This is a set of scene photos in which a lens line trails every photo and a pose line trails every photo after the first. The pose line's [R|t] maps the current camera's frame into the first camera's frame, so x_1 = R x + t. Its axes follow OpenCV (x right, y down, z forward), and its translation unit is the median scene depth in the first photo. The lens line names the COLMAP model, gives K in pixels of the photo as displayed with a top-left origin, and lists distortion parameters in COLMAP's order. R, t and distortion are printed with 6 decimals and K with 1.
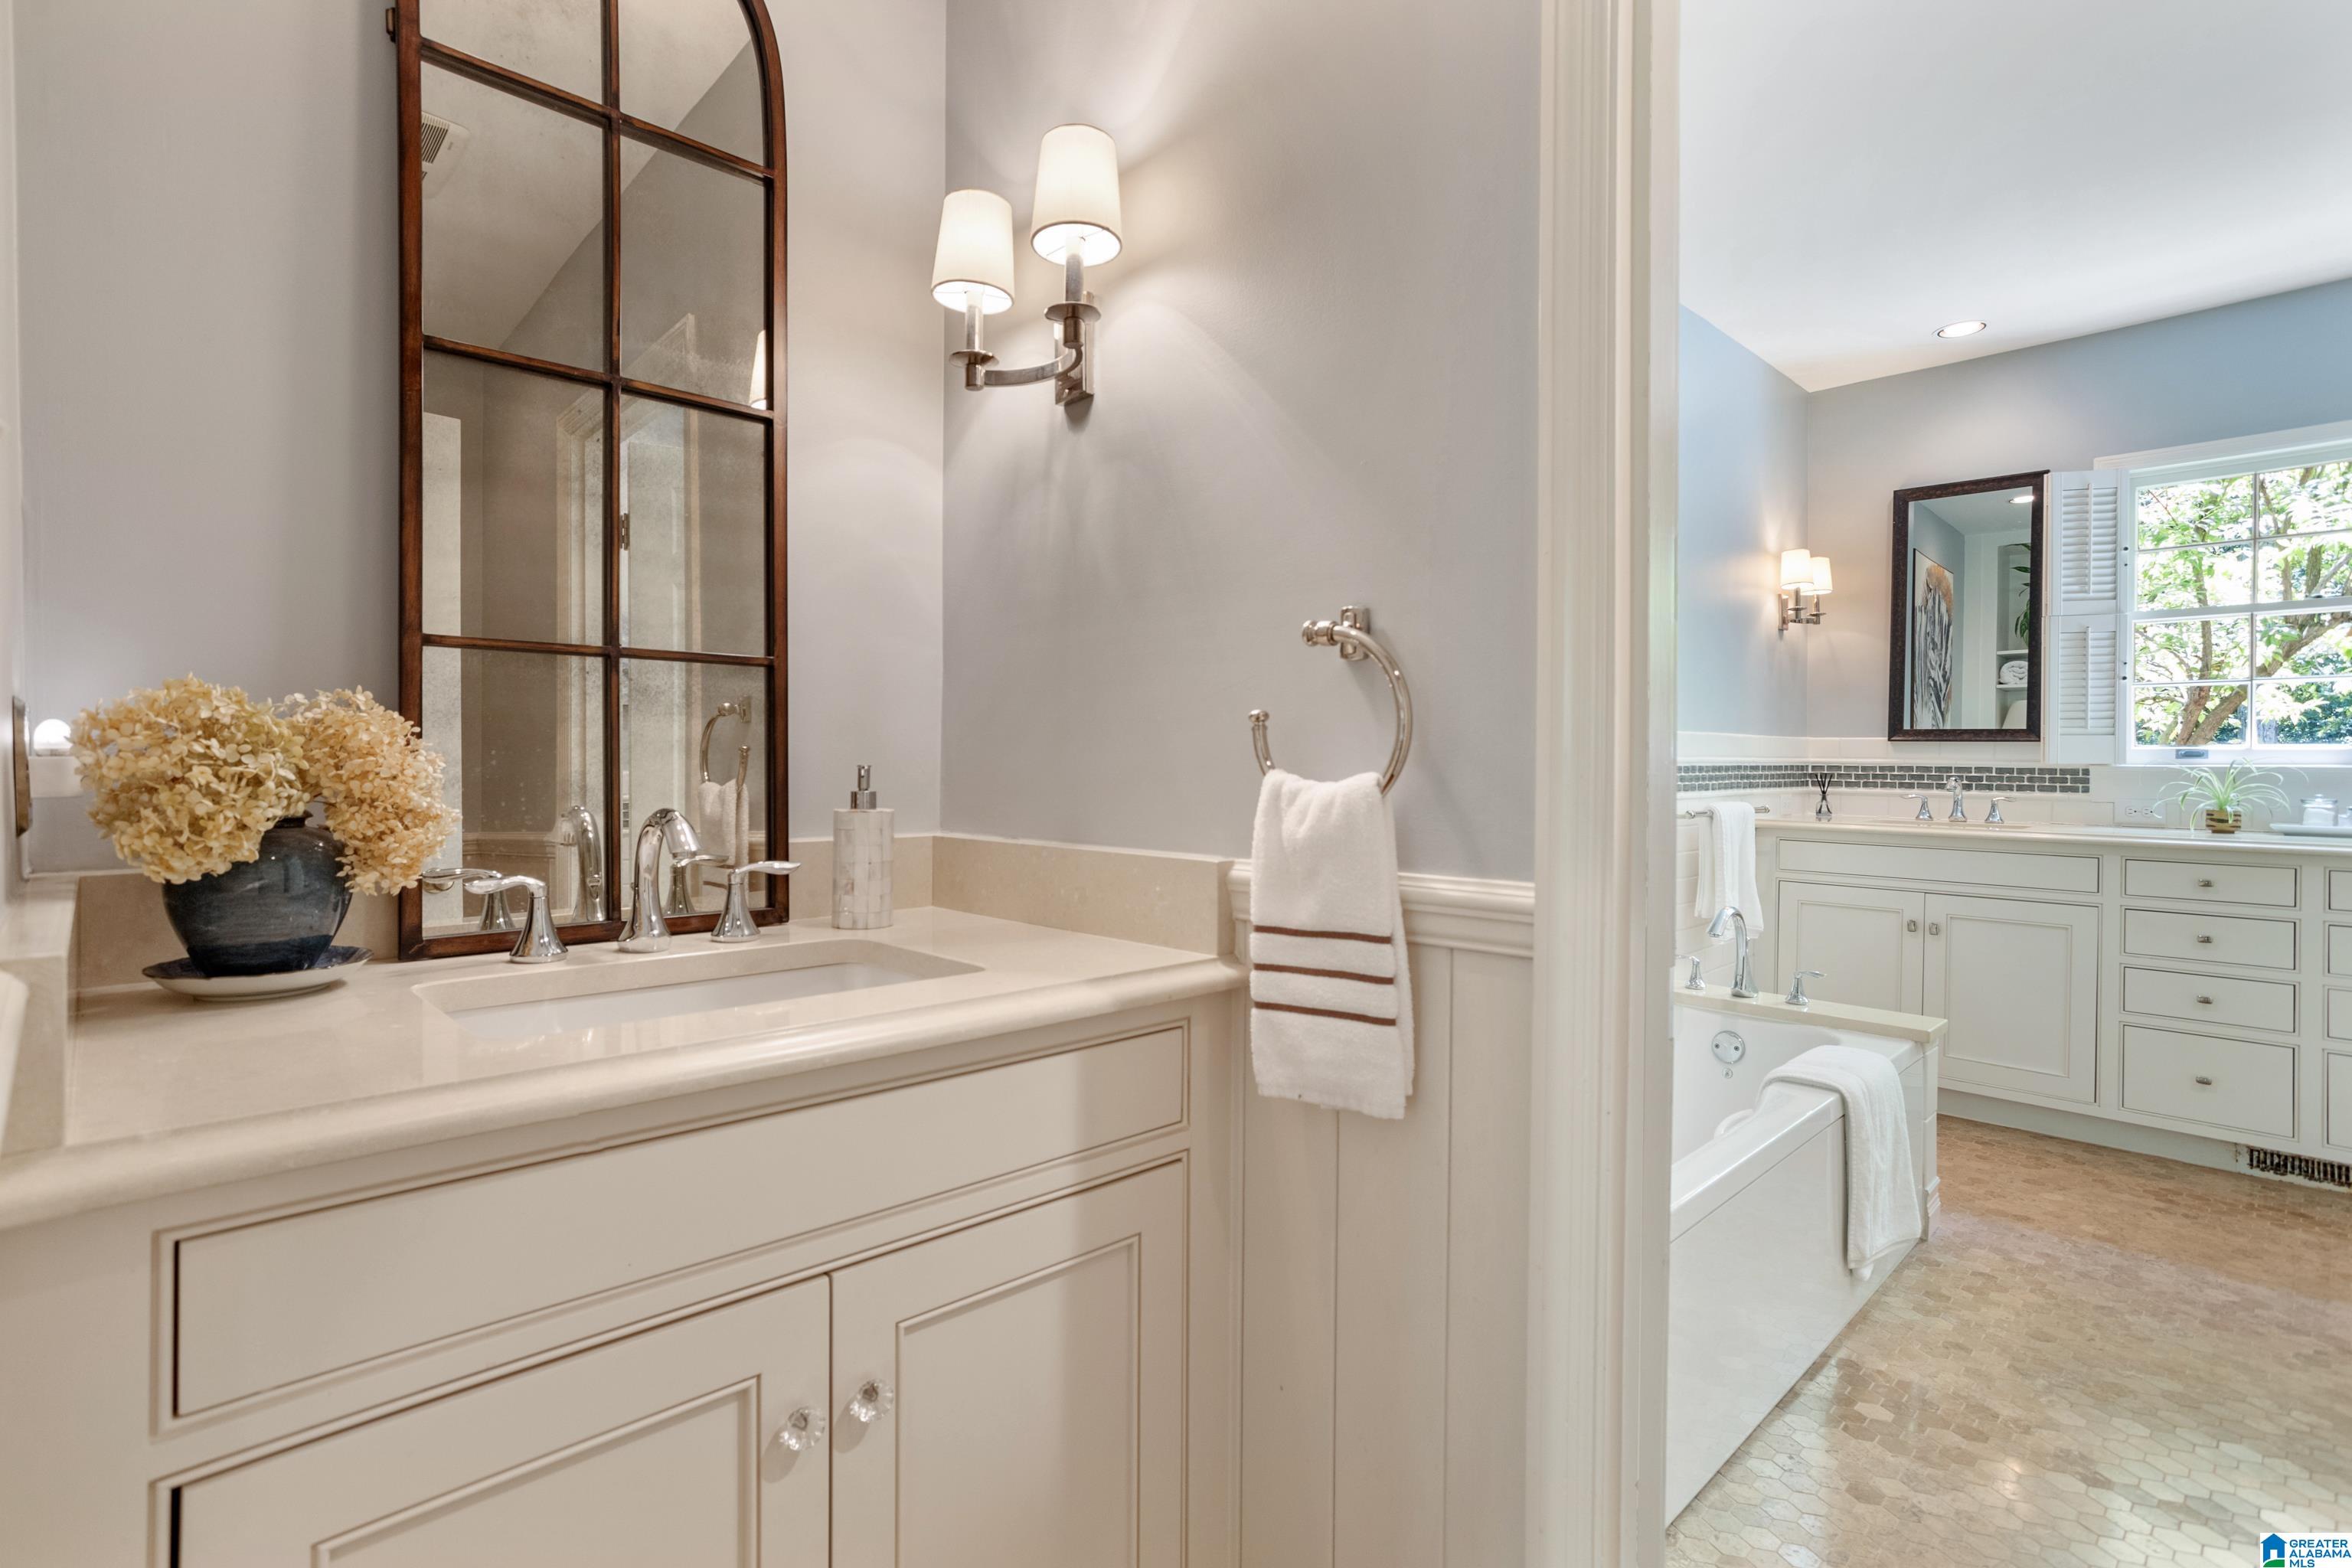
lens RADIAL K [[1112.1, 0, 1181.0], [0, 1112.1, 784.1], [0, 0, 1]] dist [-0.003446, -0.000231]
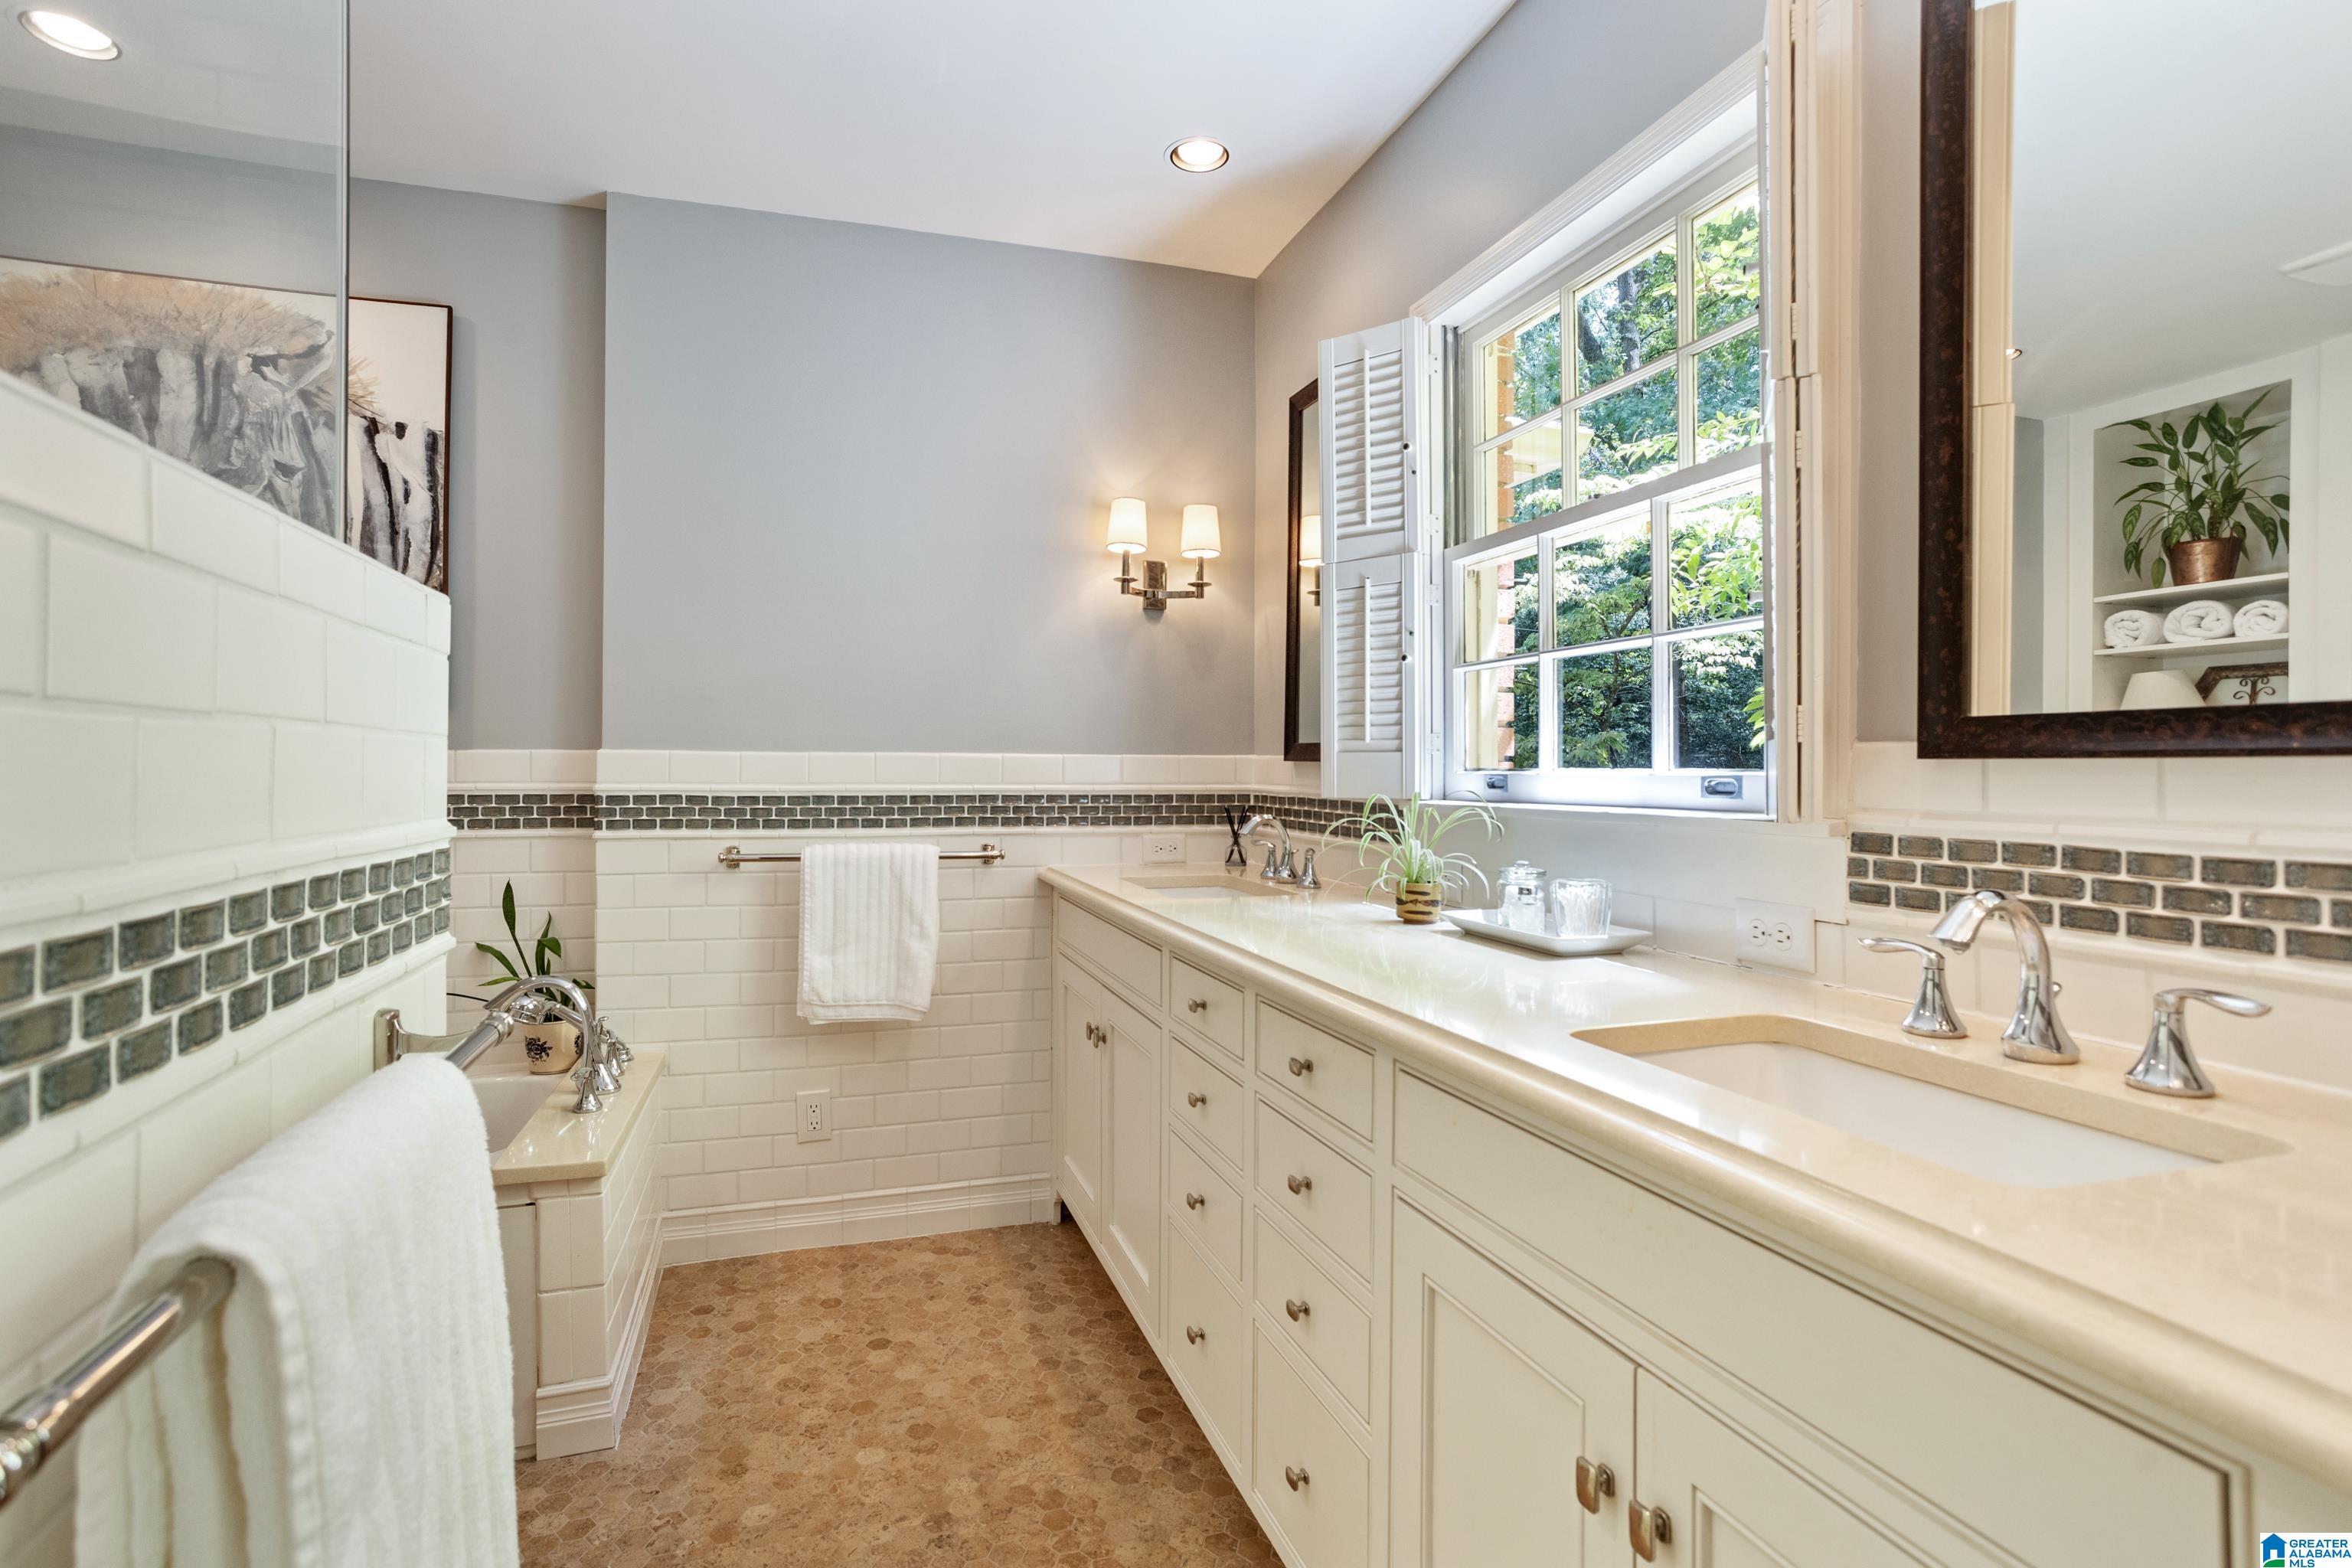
lens RADIAL K [[1158.4, 0, 1180.0], [0, 1158.4, 779.8], [0, 0, 1]] dist [-0.021675, 0.010013]
pose [[0.905631, 0.007148, -0.424006, 1.087008], [-0.016225, 0.999710, -0.017802, -0.015979], [0.423756, 0.023001, 0.905484, 0.398444]]
